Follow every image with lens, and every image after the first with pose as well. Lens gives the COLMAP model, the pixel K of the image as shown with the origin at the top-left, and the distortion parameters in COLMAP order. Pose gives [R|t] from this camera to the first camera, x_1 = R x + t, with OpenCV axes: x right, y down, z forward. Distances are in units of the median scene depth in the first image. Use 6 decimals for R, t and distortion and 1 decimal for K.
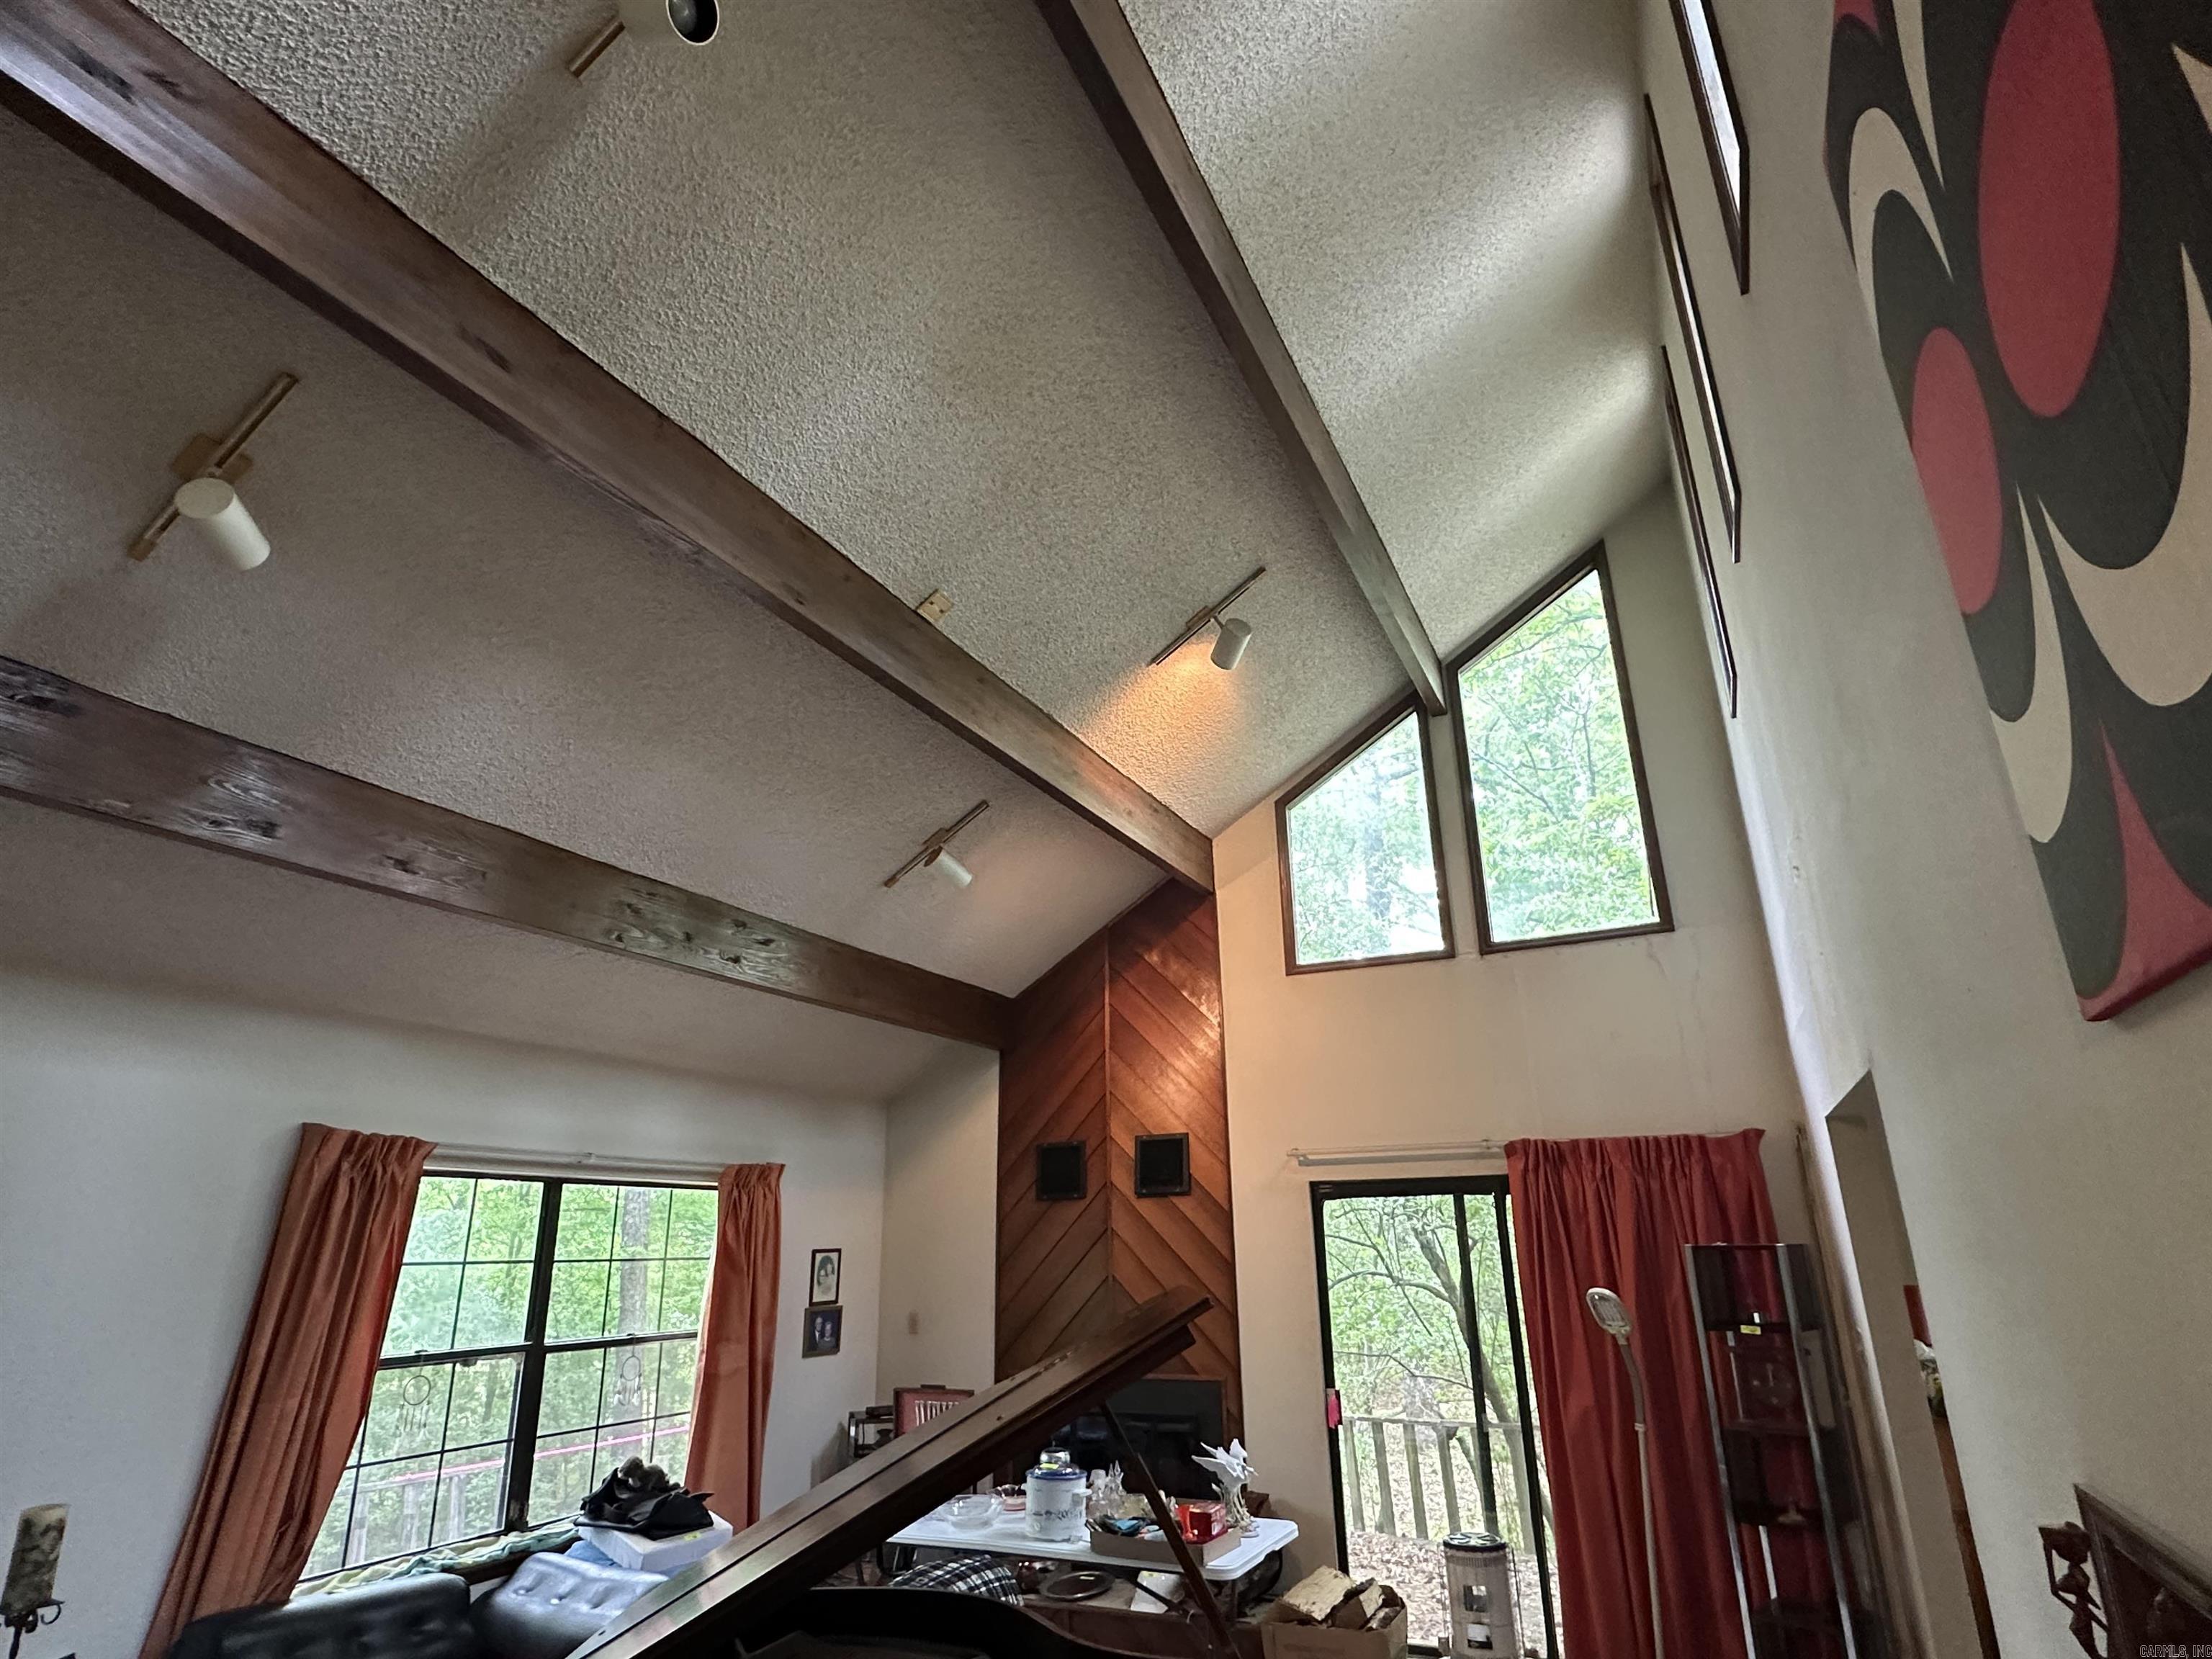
lens RADIAL K [[1200.5, 0, 1108.1], [0, 1200.5, 836.4], [0, 0, 1]] dist [-0.005925, 0.001947]
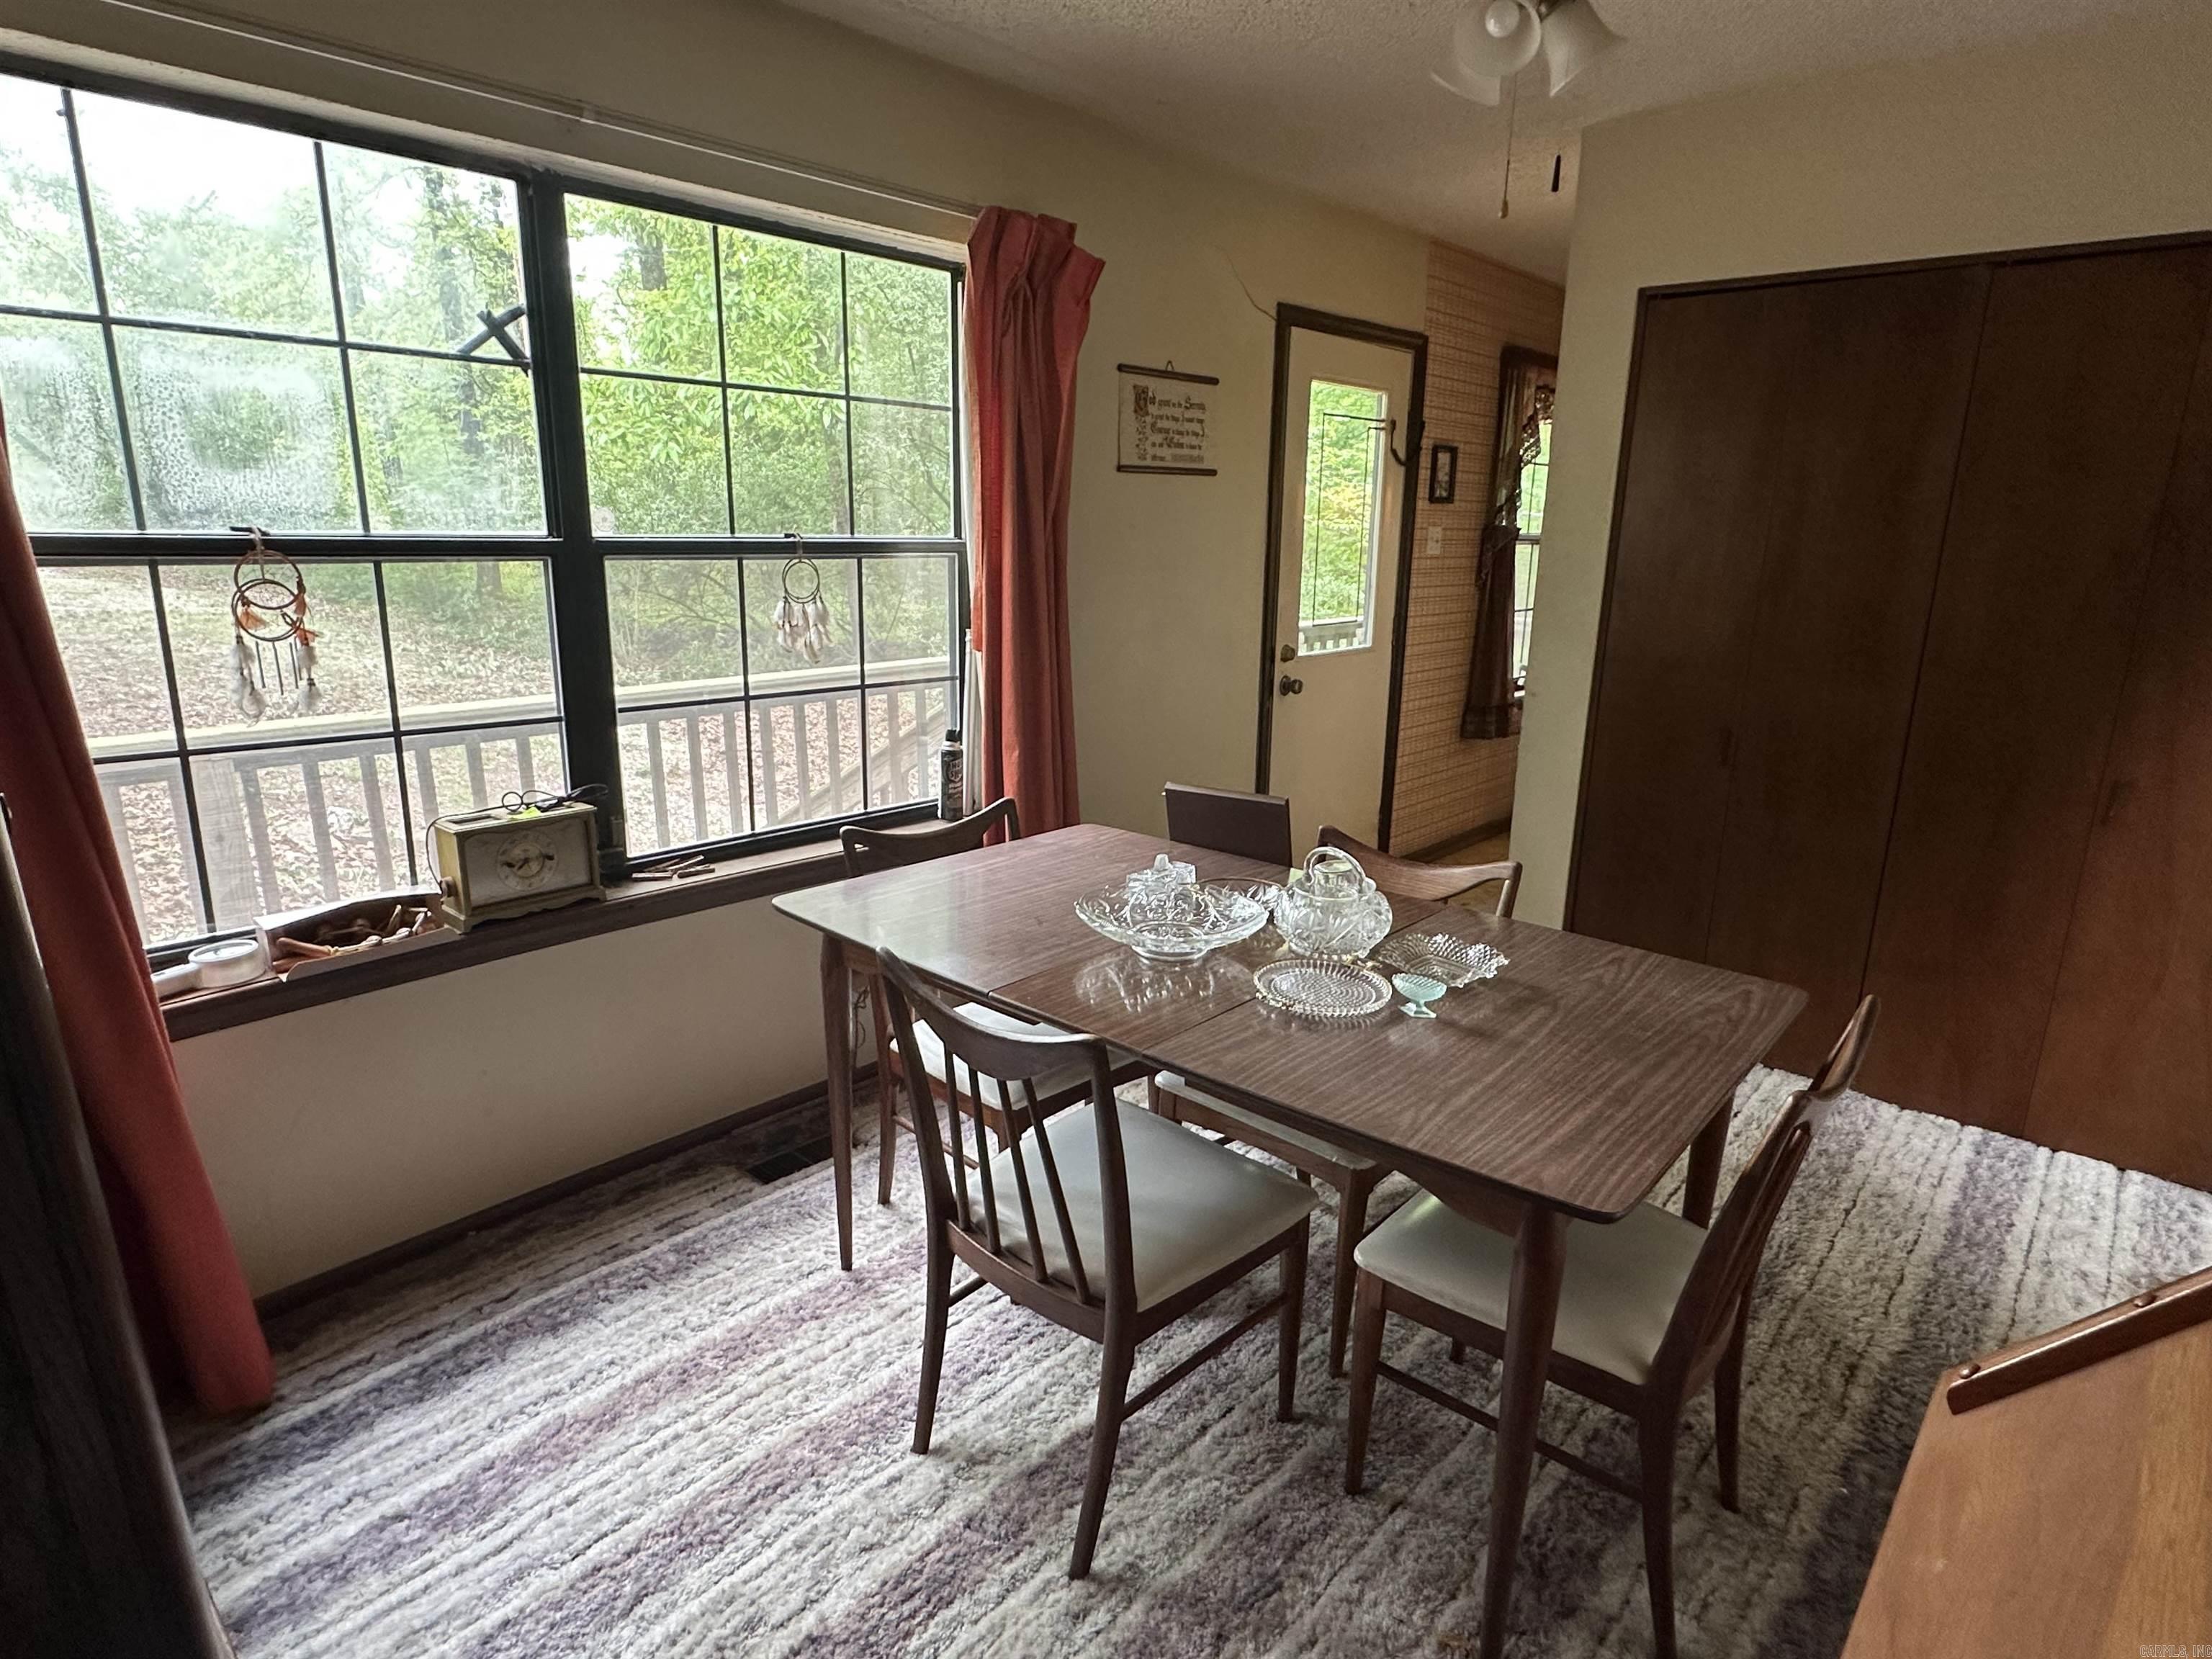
lens RADIAL K [[1200.5, 0, 1128.9], [0, 1200.5, 835.8], [0, 0, 1]] dist [-0.005925, 0.001947]
pose [[0.955864, 0.102465, -0.275363, -0.105267], [0.067545, 0.835478, 0.545357, 0.242494], [0.285940, -0.539887, 0.791682, 0.542788]]
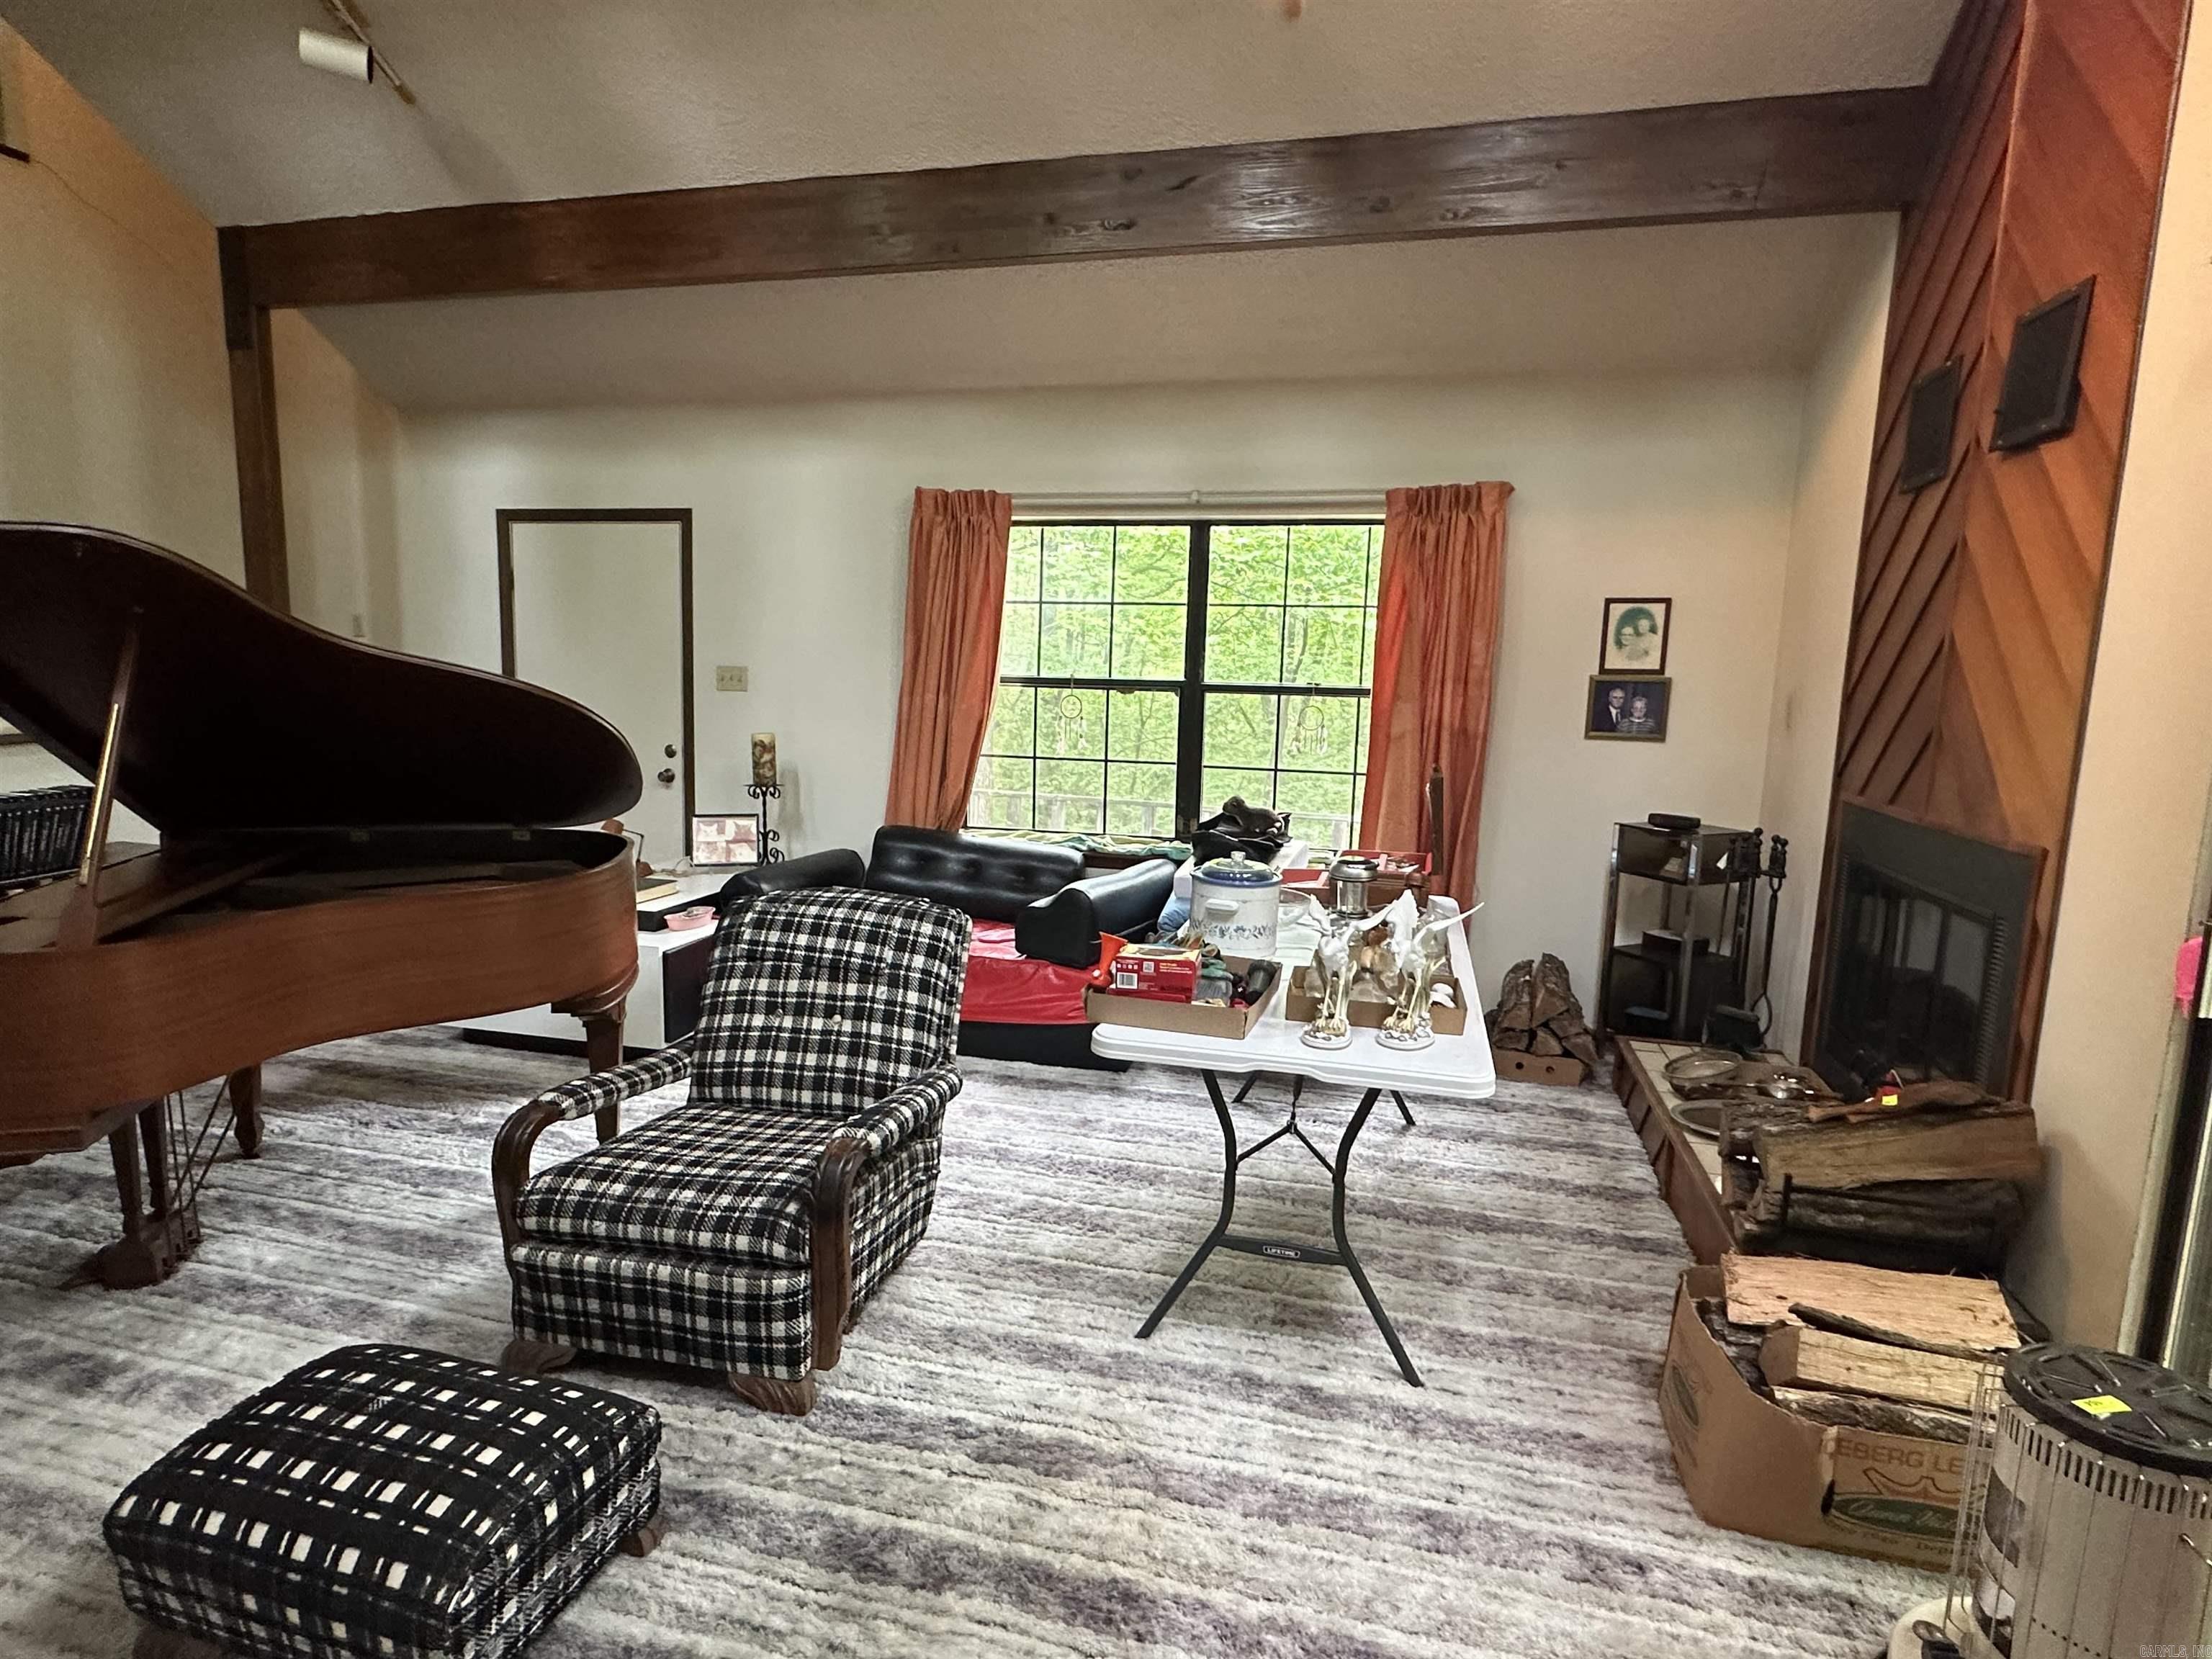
lens RADIAL K [[1200.5, 0, 1095.4], [0, 1200.5, 839.8], [0, 0, 1]] dist [-0.005925, 0.001947]
pose [[0.194962, 0.165035, -0.966826, 0.454765], [0.291439, 0.931472, 0.217769, 0.265941], [0.936511, -0.324228, 0.133504, 0.652119]]
